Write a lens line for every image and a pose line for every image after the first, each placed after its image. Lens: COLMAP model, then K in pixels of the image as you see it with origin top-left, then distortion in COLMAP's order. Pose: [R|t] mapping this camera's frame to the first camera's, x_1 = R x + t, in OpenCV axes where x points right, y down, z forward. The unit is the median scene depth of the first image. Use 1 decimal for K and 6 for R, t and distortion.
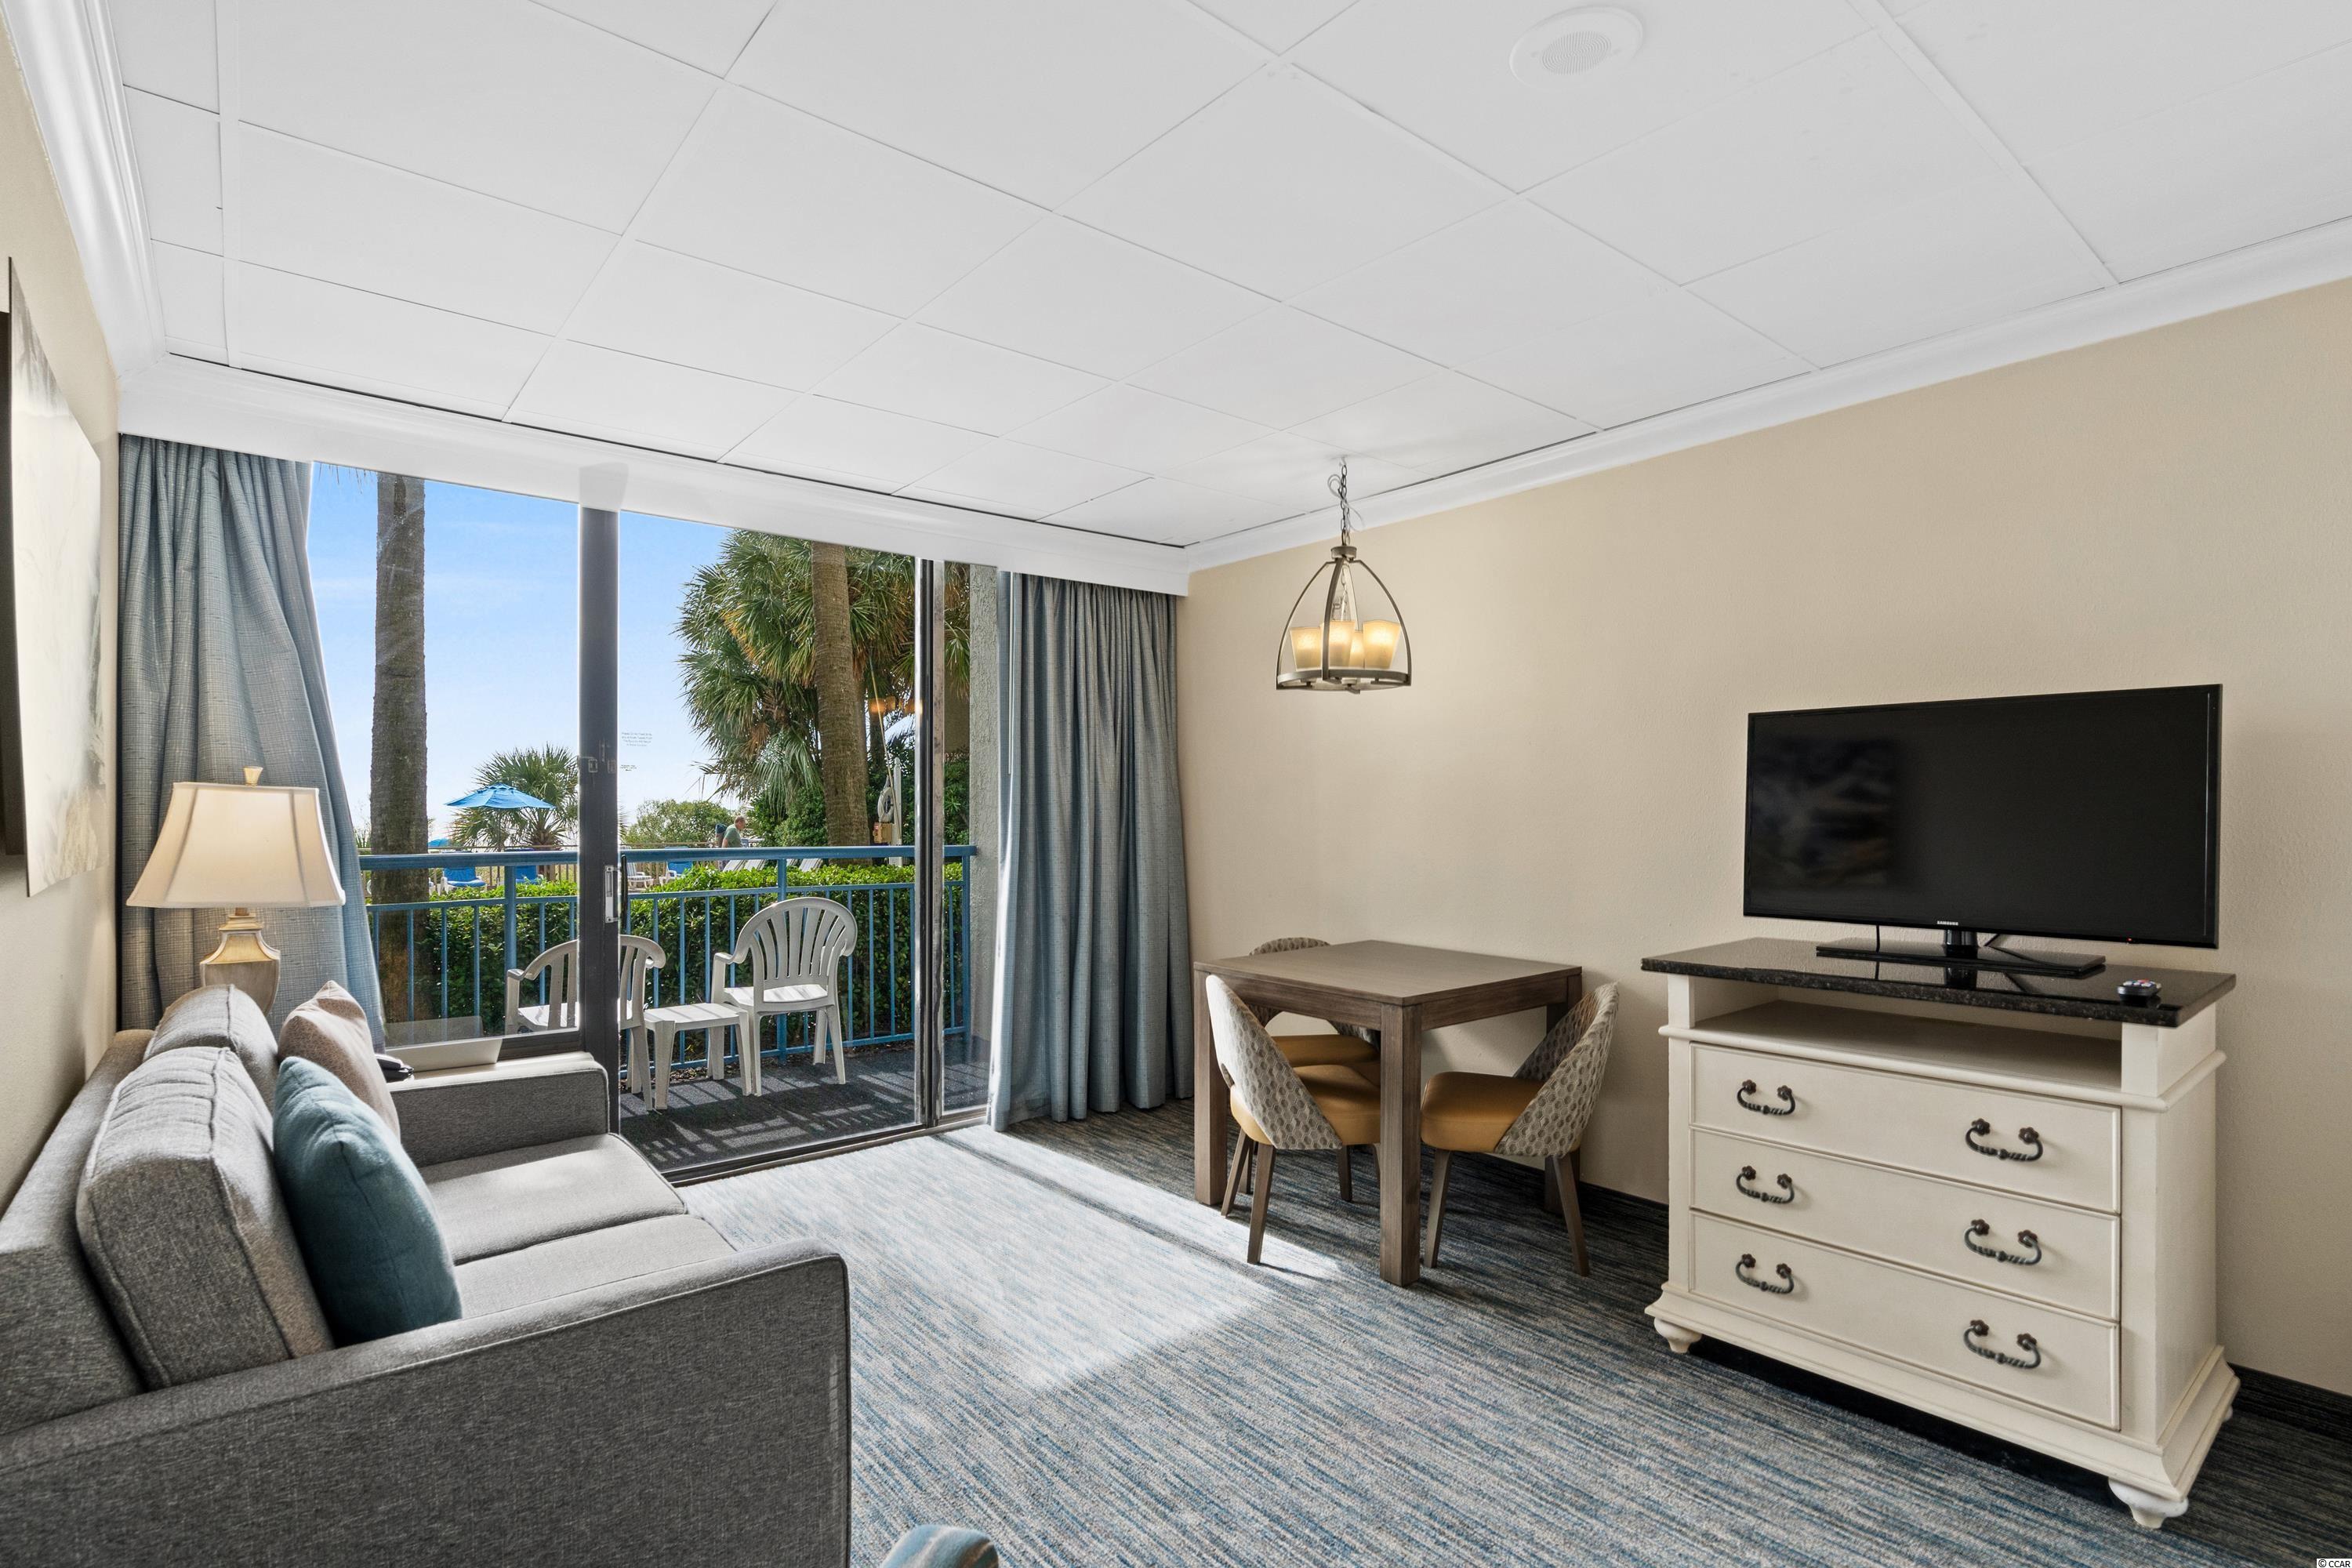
lens RADIAL K [[1112.7, 0, 1156.7], [0, 1112.7, 820.1], [0, 0, 1]] dist [-0.003587, 0.000270]
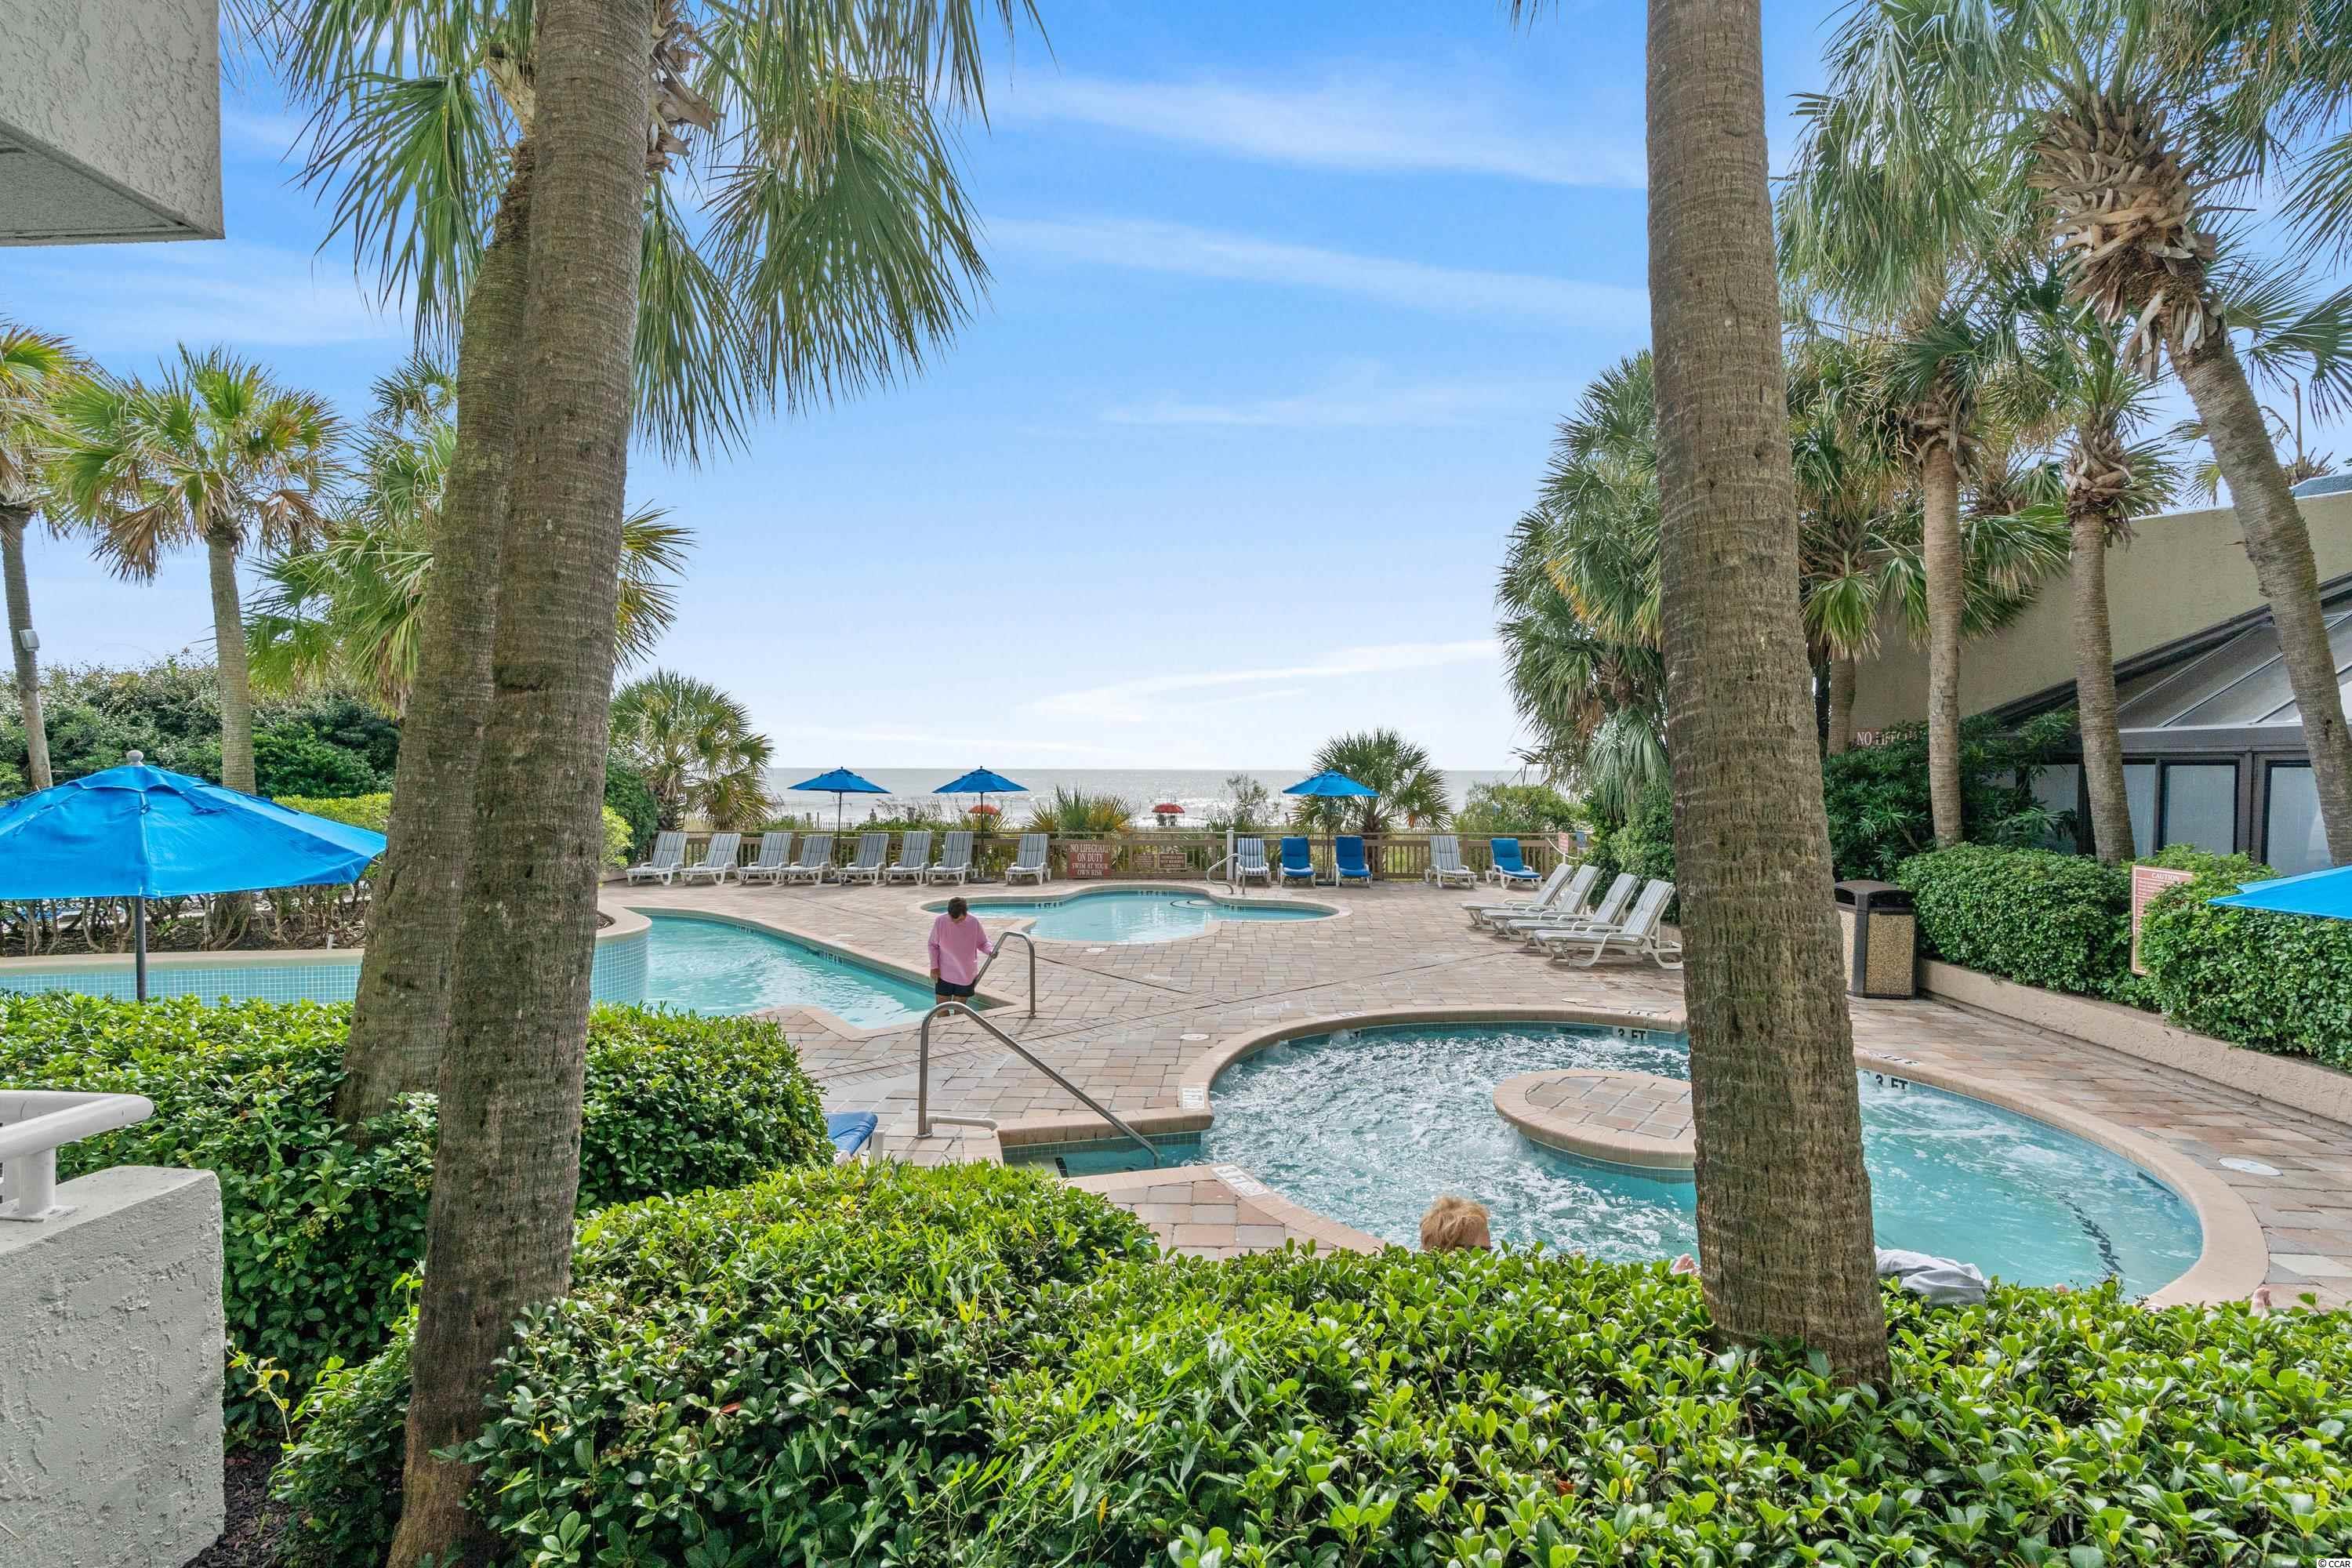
lens RADIAL K [[1112.7, 0, 1140.8], [0, 1112.7, 794.7], [0, 0, 1]] dist [-0.003587, 0.000270]
pose [[0.737783, 0.010351, -0.674958, -0.069261], [-0.007208, 0.999946, 0.007456, -0.025910], [0.674999, -0.000636, 0.737818, 0.228157]]
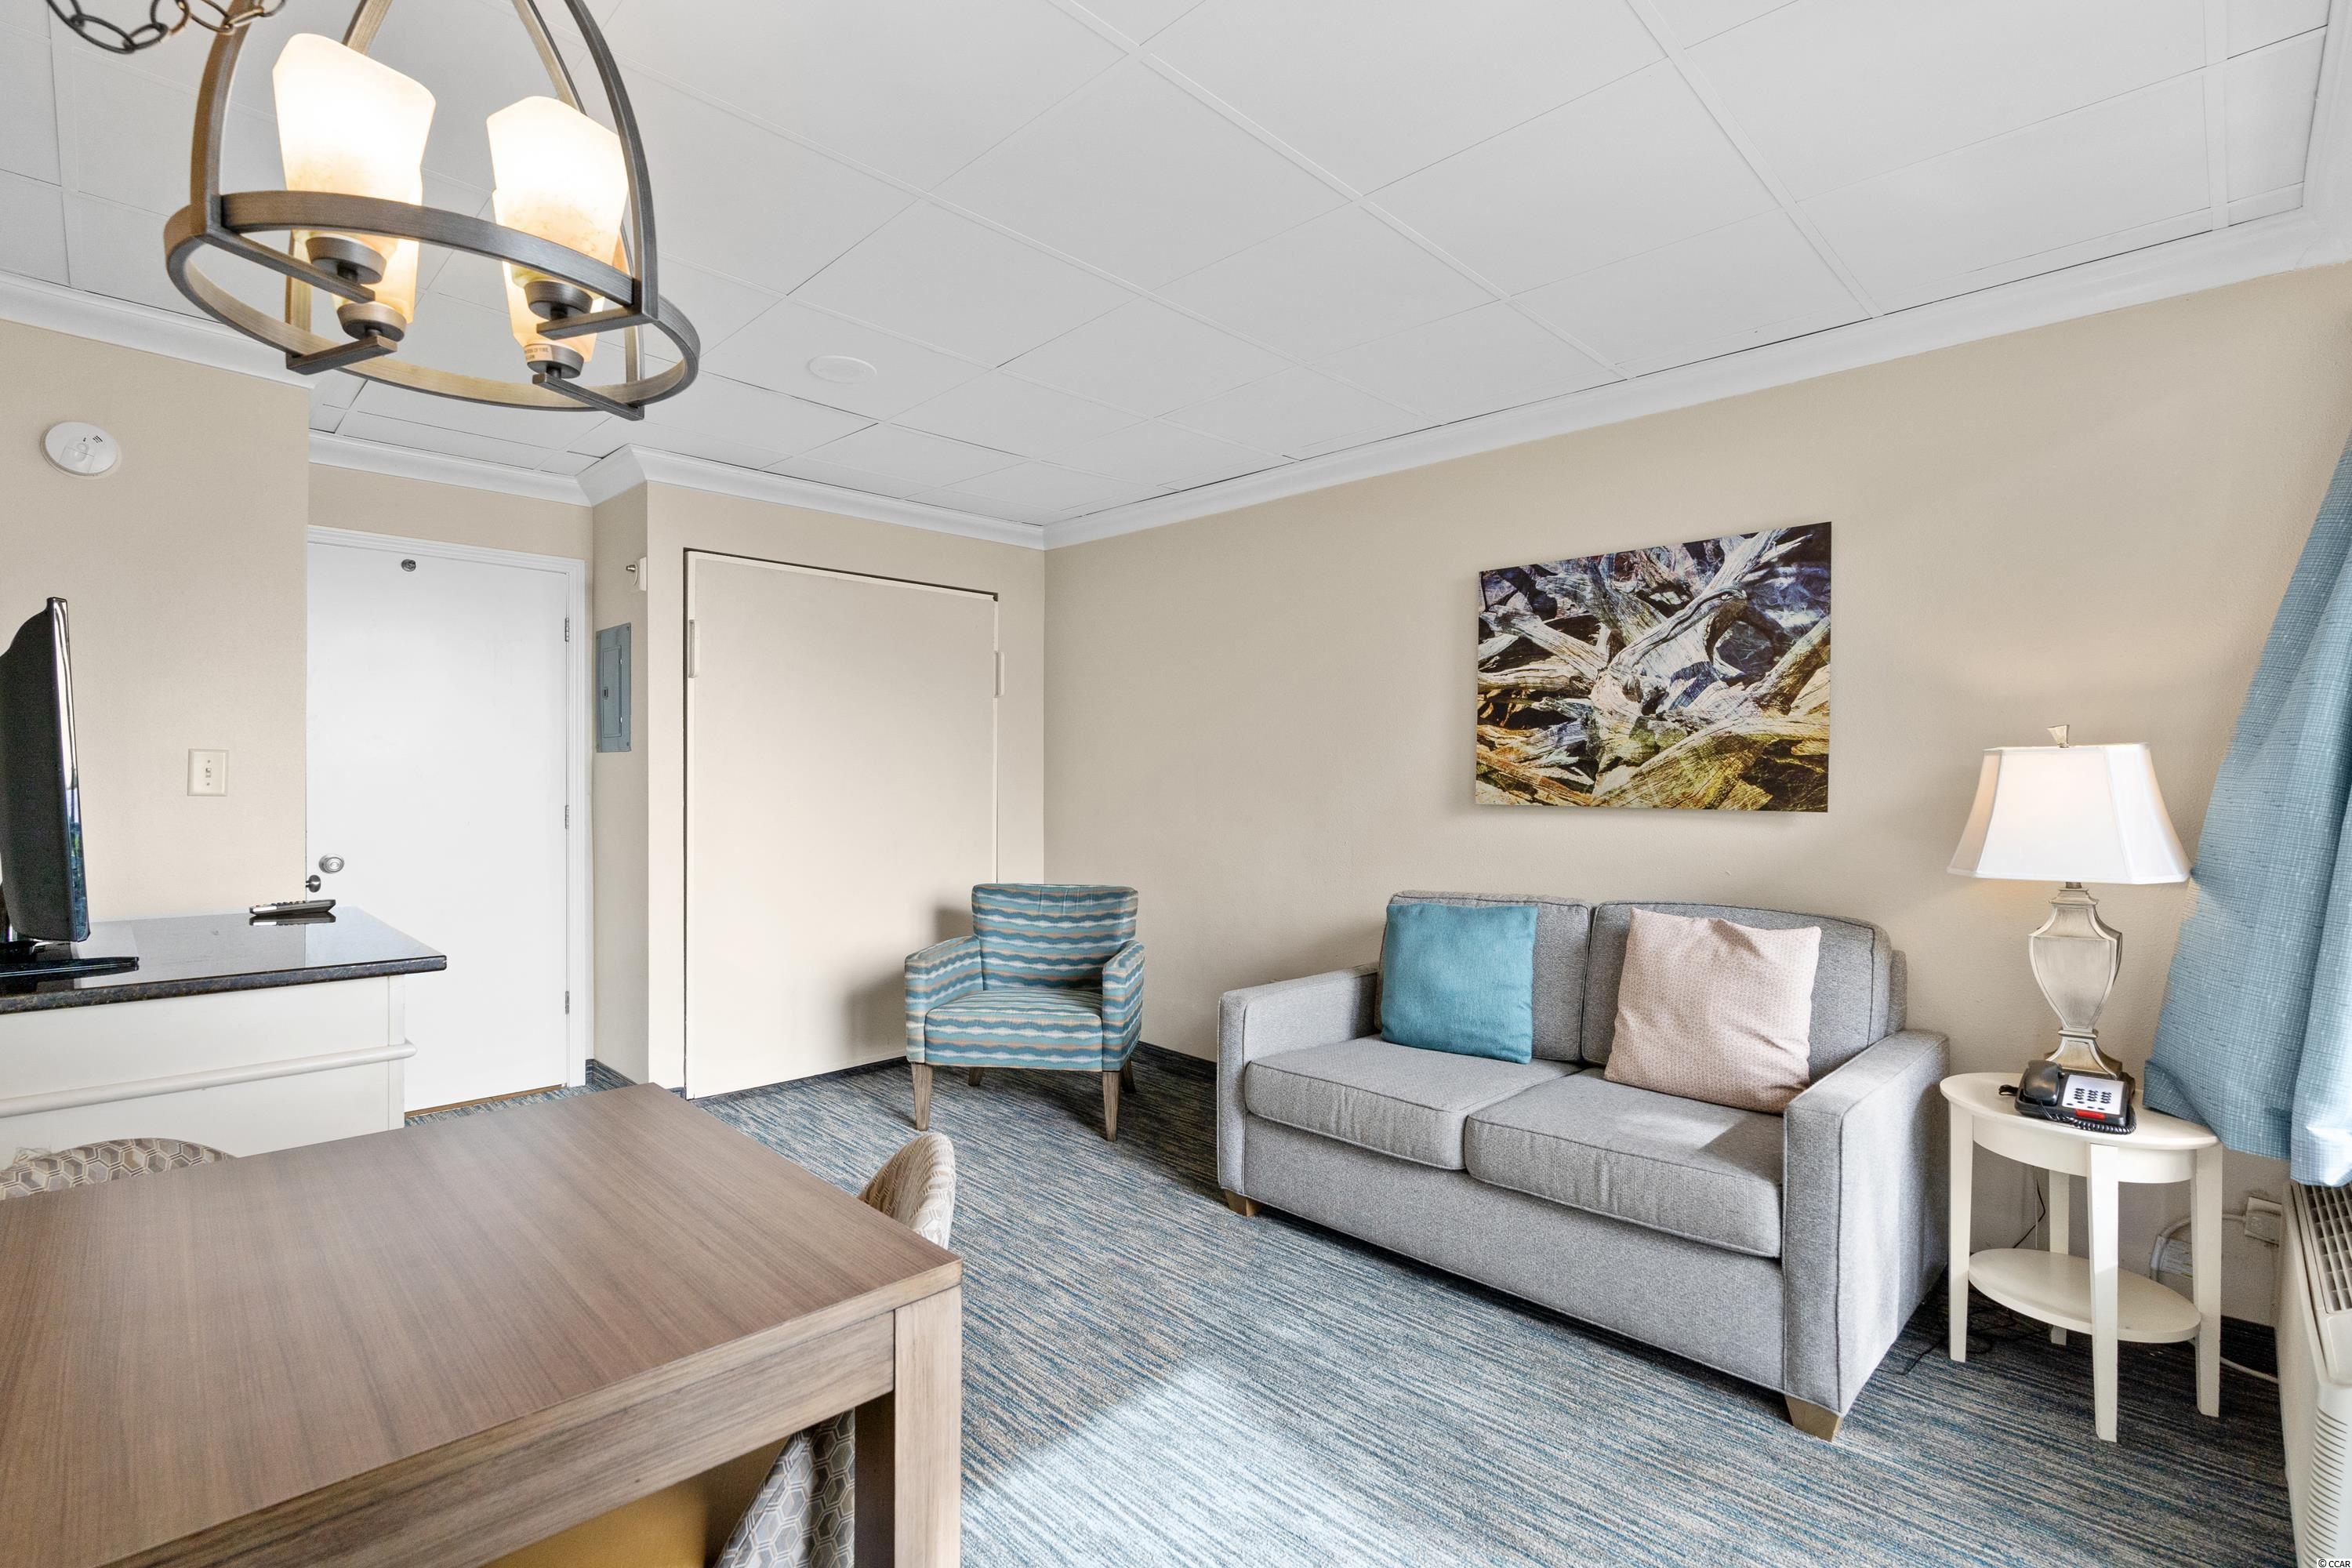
lens RADIAL K [[1112.7, 0, 1181.5], [0, 1112.7, 772.0], [0, 0, 1]] dist [-0.003587, 0.000270]
pose [[-0.992924, -0.003262, -0.118709, 0.001589], [-0.004469, 0.999941, 0.009901, -0.001665], [0.118670, 0.010362, -0.992880, 0.198465]]
